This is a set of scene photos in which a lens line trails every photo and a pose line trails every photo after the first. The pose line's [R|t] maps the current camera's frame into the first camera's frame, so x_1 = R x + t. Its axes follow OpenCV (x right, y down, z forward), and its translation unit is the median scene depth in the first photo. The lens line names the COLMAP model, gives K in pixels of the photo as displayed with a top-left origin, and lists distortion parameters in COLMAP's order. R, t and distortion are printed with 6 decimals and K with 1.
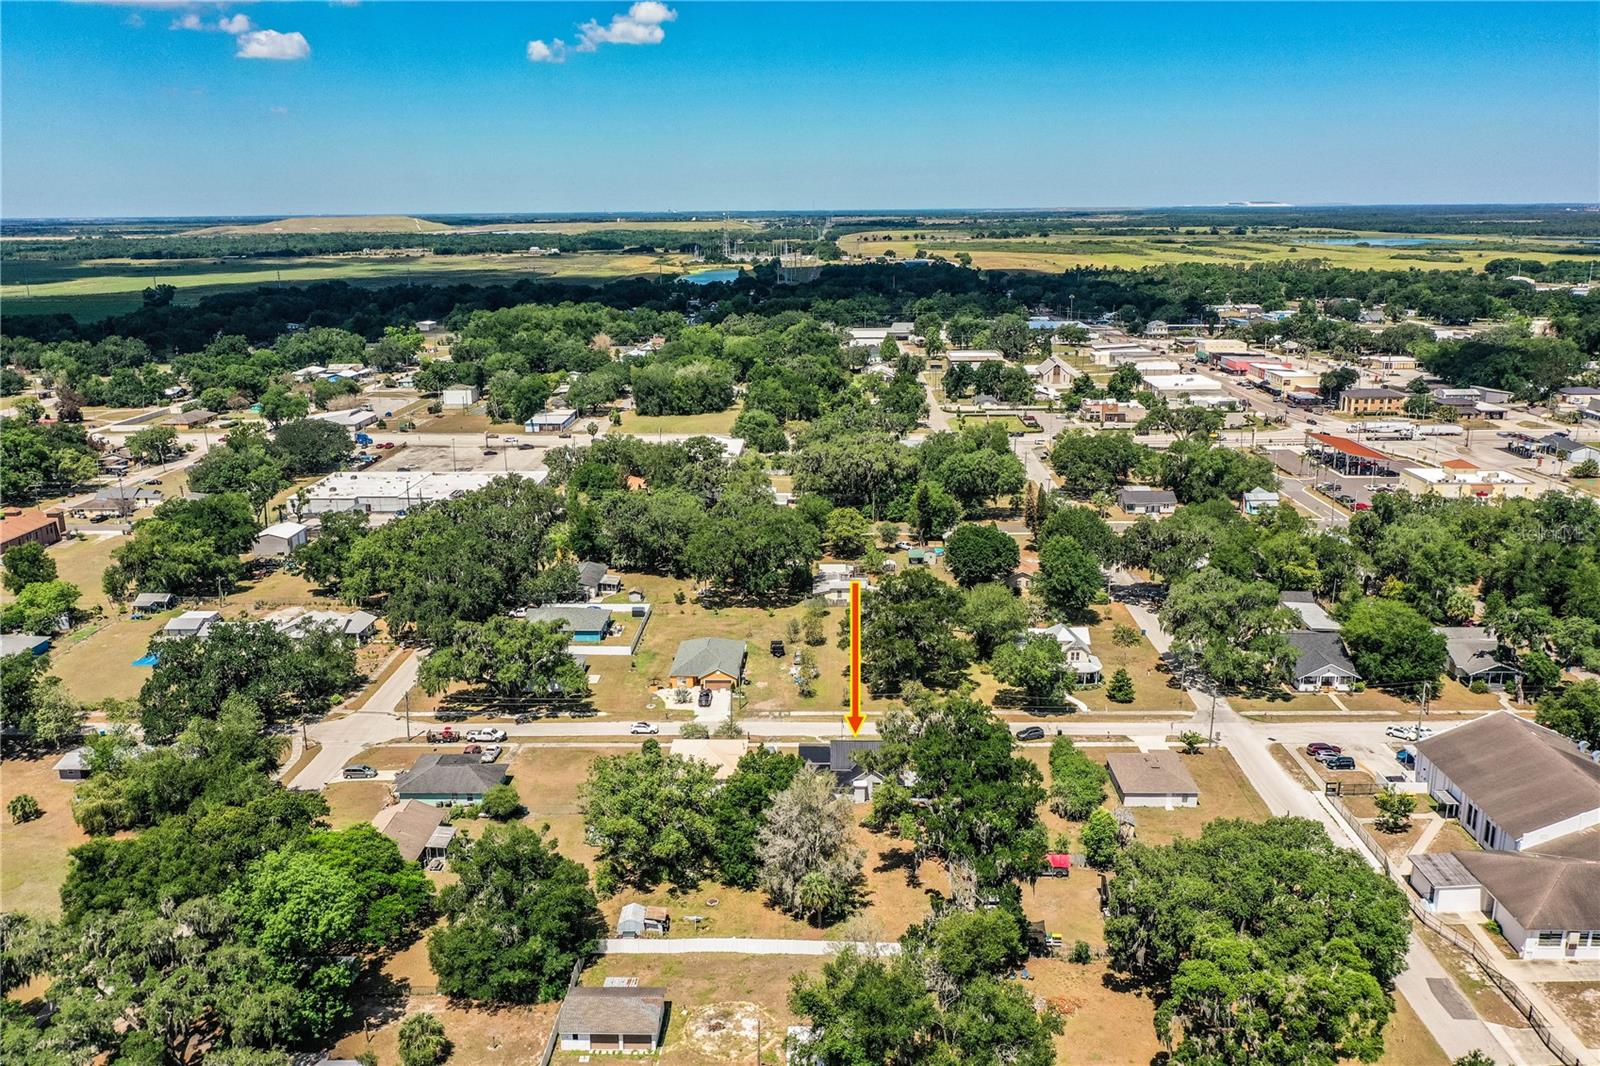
lens RADIAL K [[1258.0, 0, 803.2], [0, 1258.0, 540.3], [0, 0, 1]] dist [0.000823, 0.000463]
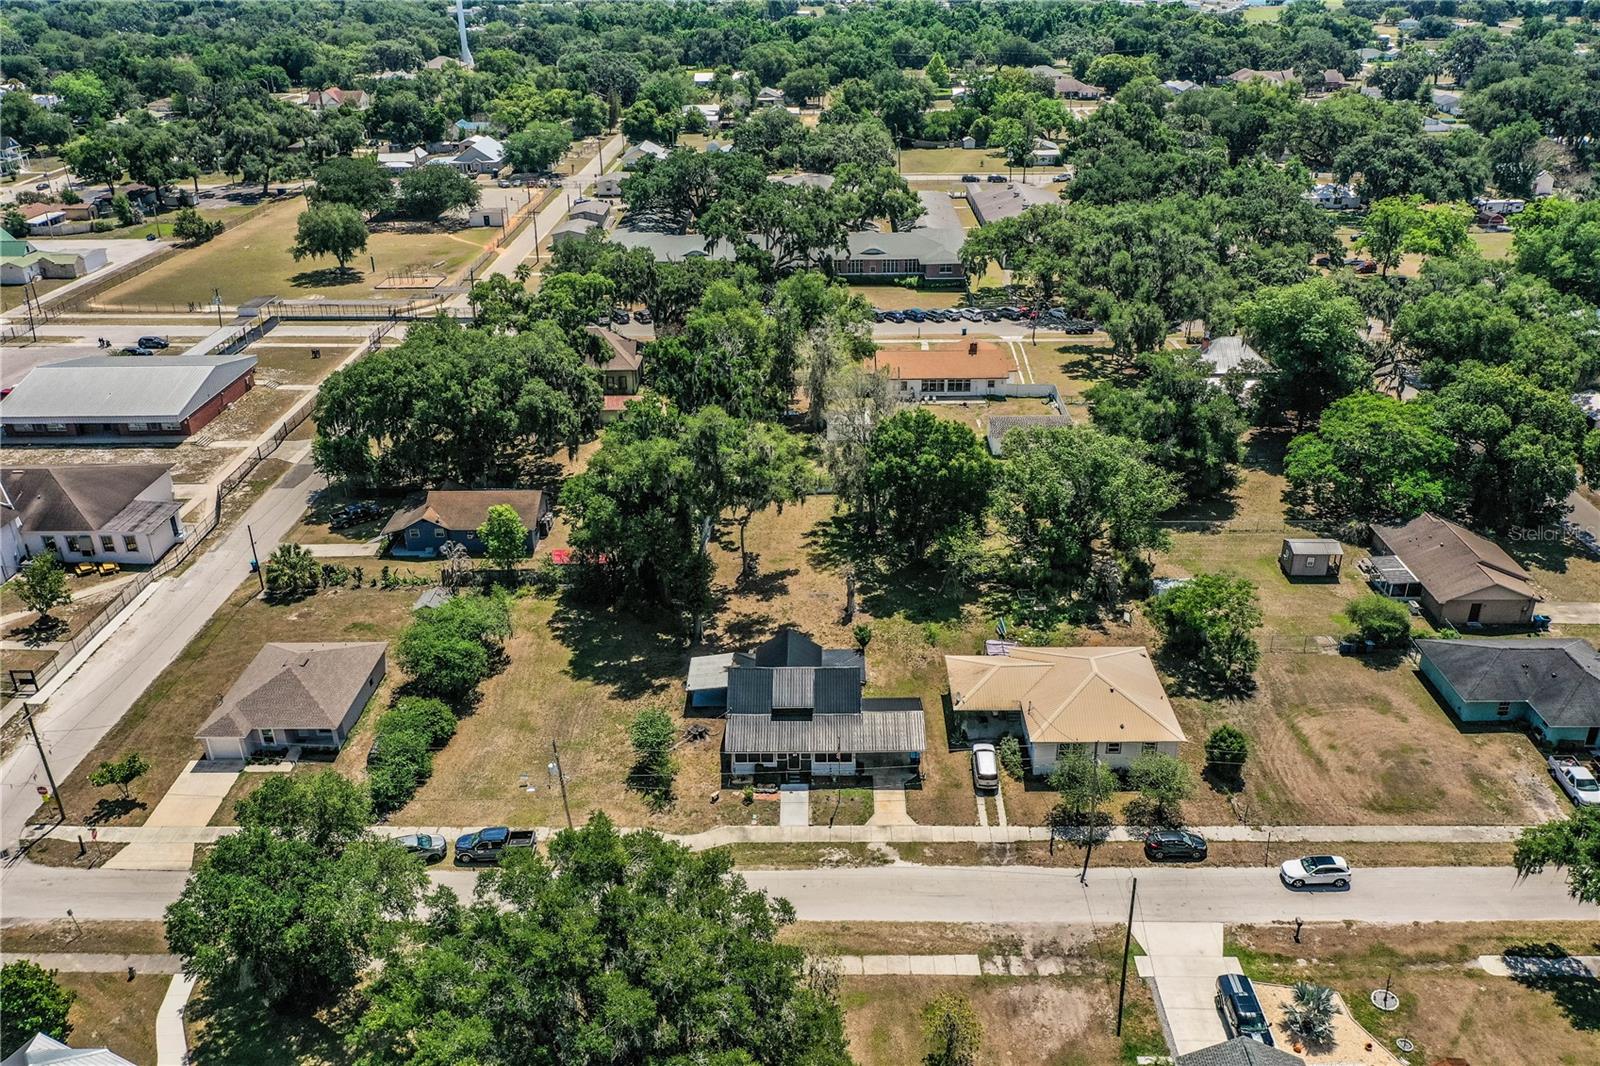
lens RADIAL K [[1258.0, 0, 802.0], [0, 1258.0, 529.2], [0, 0, 1]] dist [0.000823, 0.000463]
pose [[-0.999586, 0.027866, 0.007097, 0.047925], [0.025702, 0.755110, 0.655095, -0.273729], [0.012896, 0.655006, -0.755513, 1.599379]]
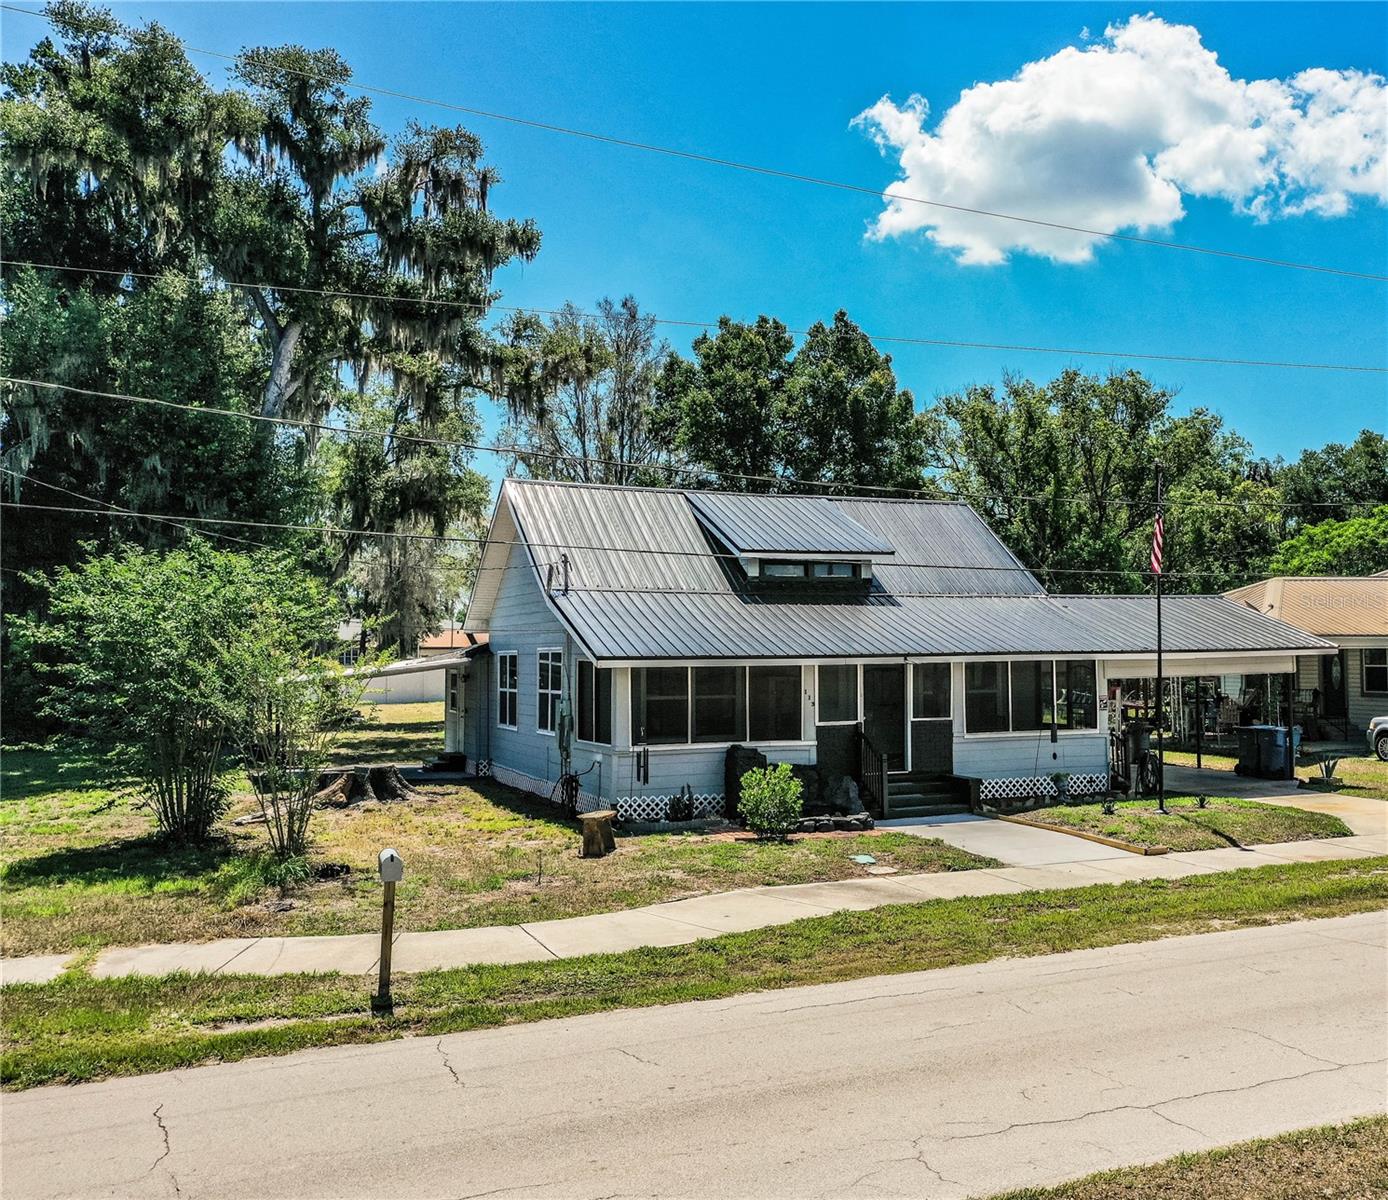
lens RADIAL K [[1417.0, 0, 906.3], [0, 1417.0, 610.3], [0, 0, 1]] dist [0.001132, 0.000000]
pose [[-0.874715, 0.003078, -0.484627, 0.131728], [-0.110223, 0.972510, 0.205122, 0.161210], [0.471936, 0.232841, -0.850330, 1.345010]]
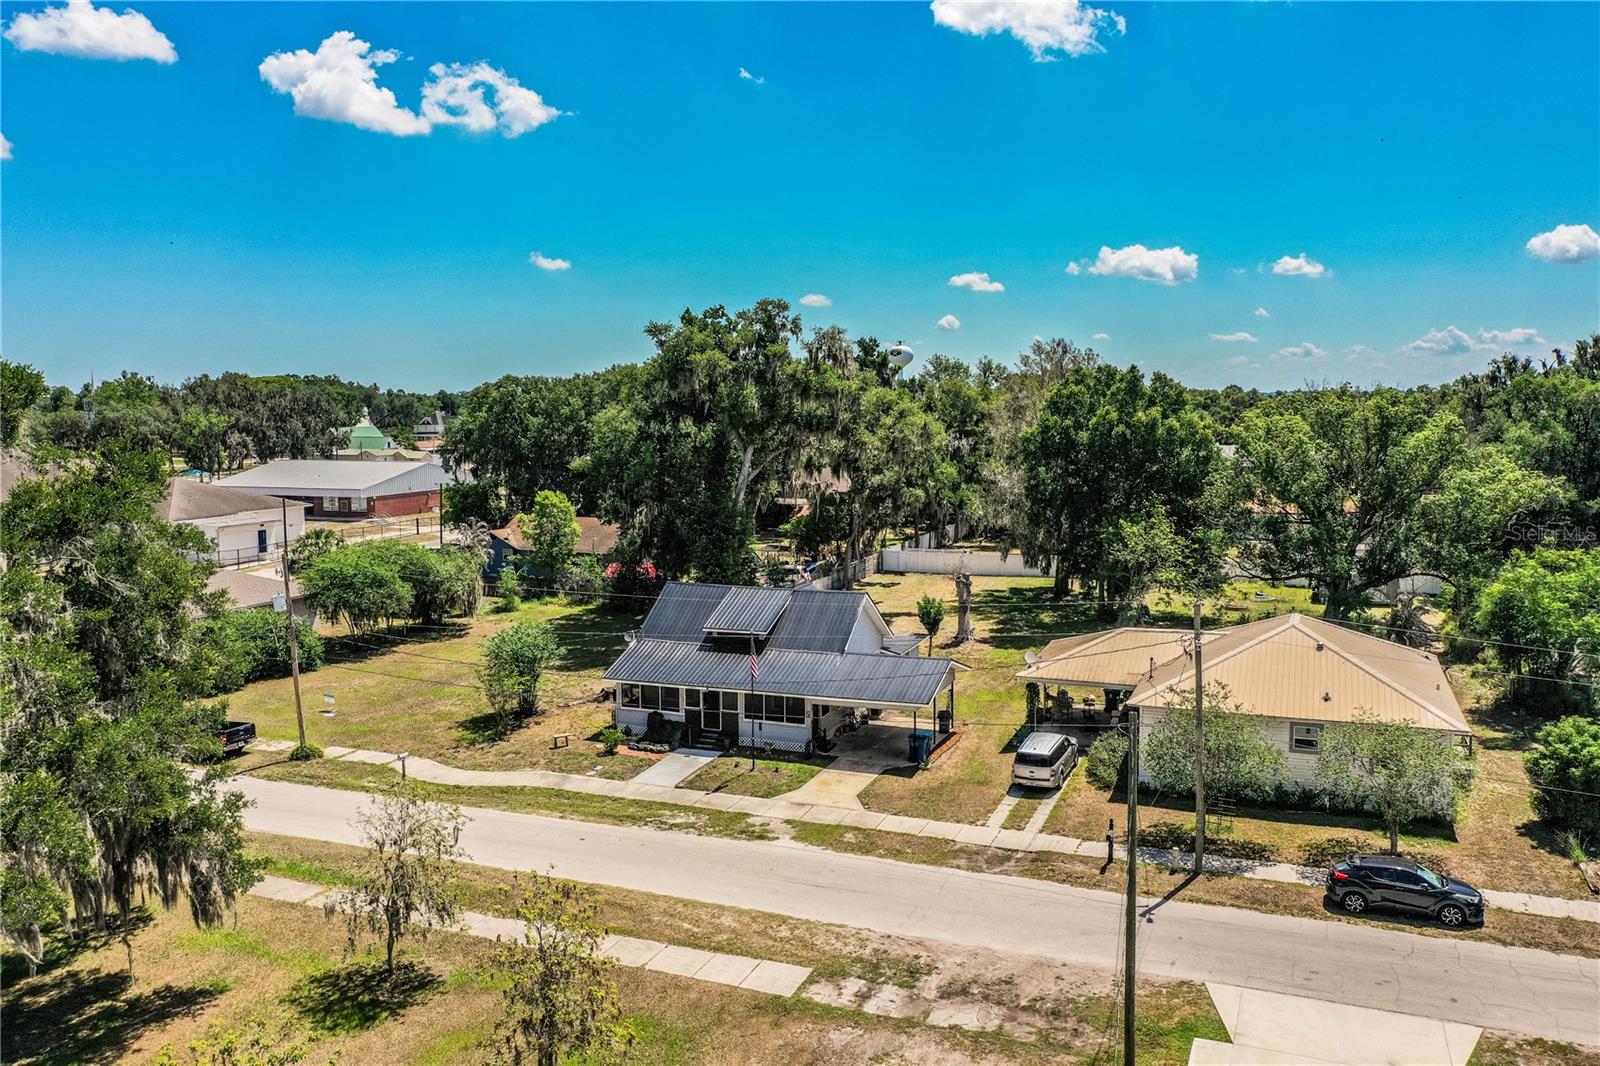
lens RADIAL K [[1258.0, 0, 800.6], [0, 1258.0, 541.8], [0, 0, 1]] dist [0.000823, 0.000463]
pose [[-0.934392, -0.021710, 0.355584, -0.085878], [0.111379, 0.930301, 0.349477, 0.043592], [-0.338387, 0.366153, -0.866848, 1.490780]]
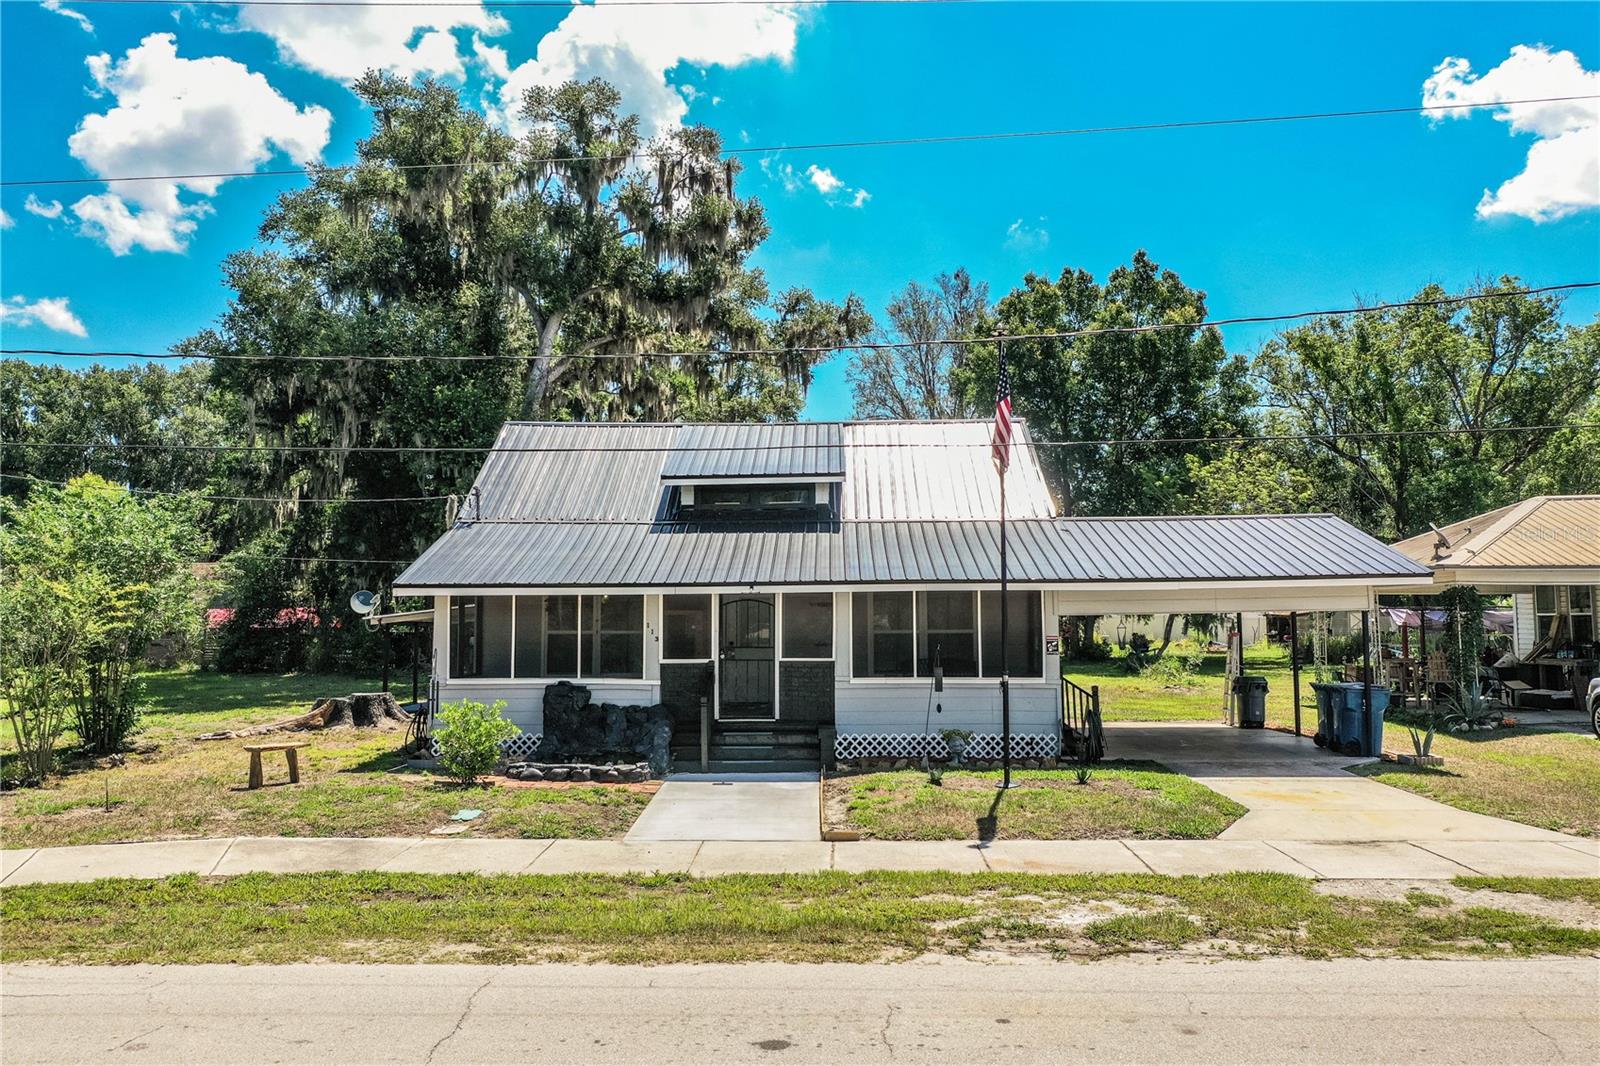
lens RADIAL K [[1258.0, 0, 801.4], [0, 1258.0, 533.2], [0, 0, 1]] dist [0.000823, 0.000463]
pose [[-0.999887, 0.015013, 0.000759, 0.053716], [0.014877, 0.981015, 0.193359, 0.170003], [0.002159, 0.193348, -0.981128, 1.330304]]
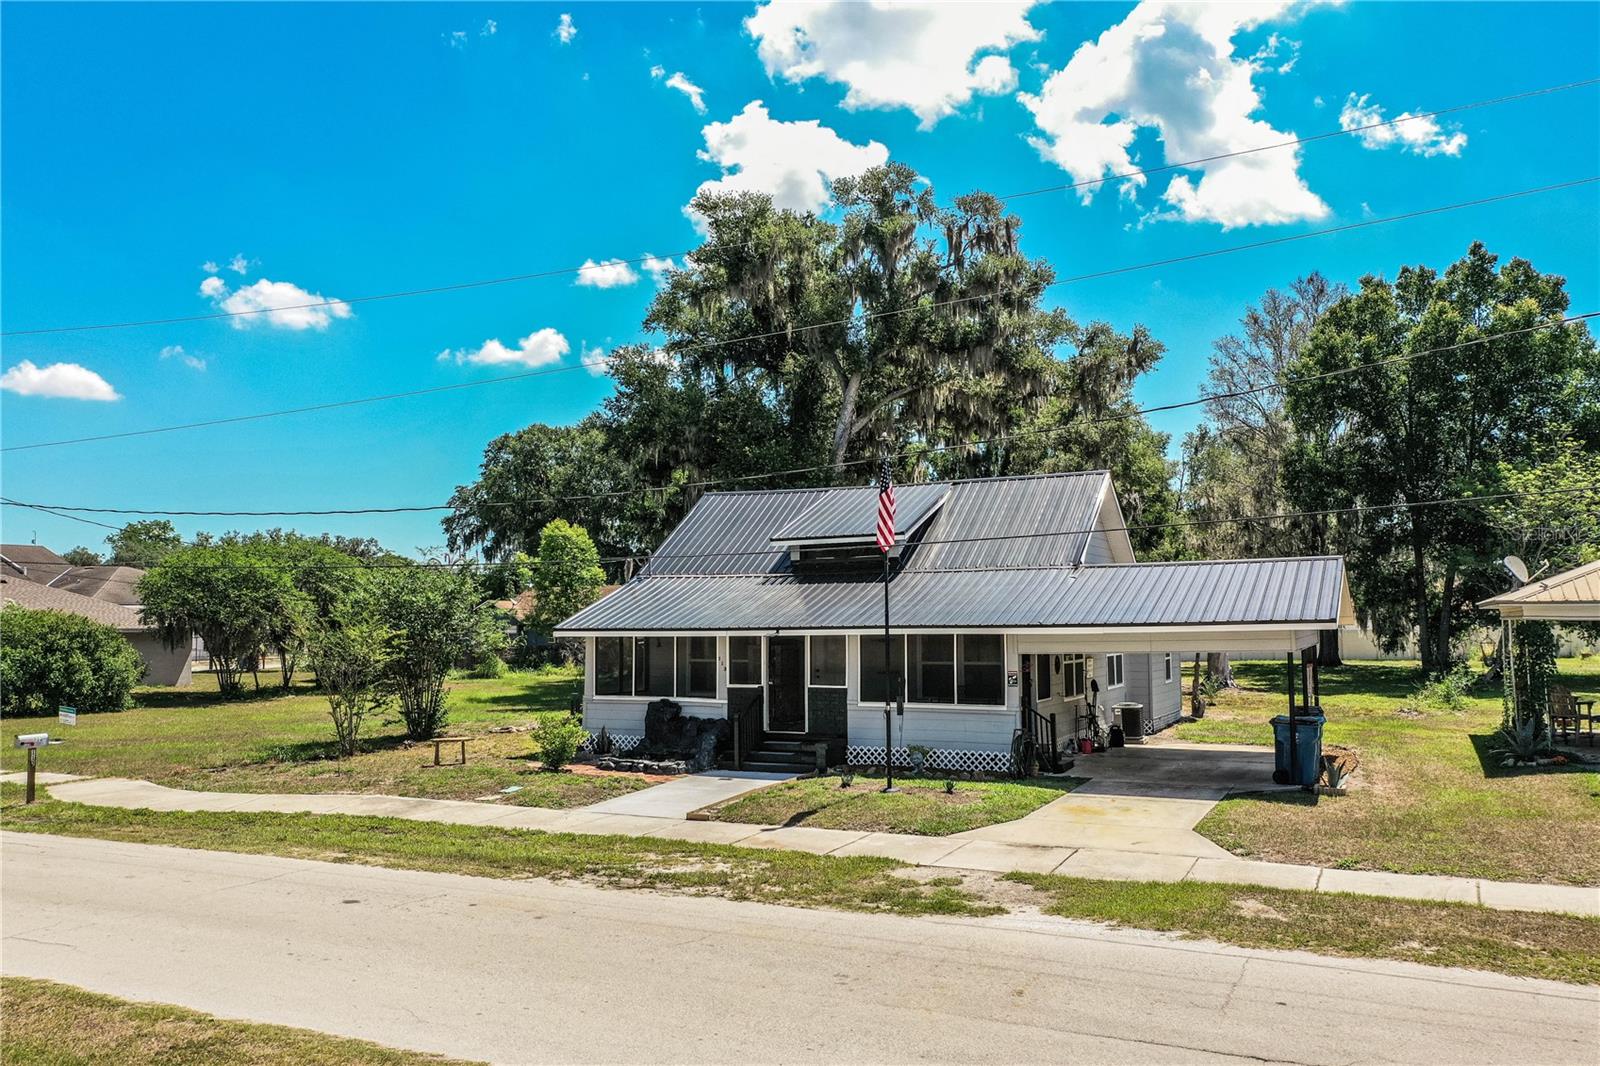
lens RADIAL K [[1258.0, 0, 798.4], [0, 1258.0, 541.6], [0, 0, 1]] dist [0.000823, 0.000463]
pose [[-0.908699, 0.043337, 0.415197, -0.007389], [0.124649, 0.977391, 0.170790, 0.161025], [-0.398409, 0.206950, -0.893556, 1.350067]]
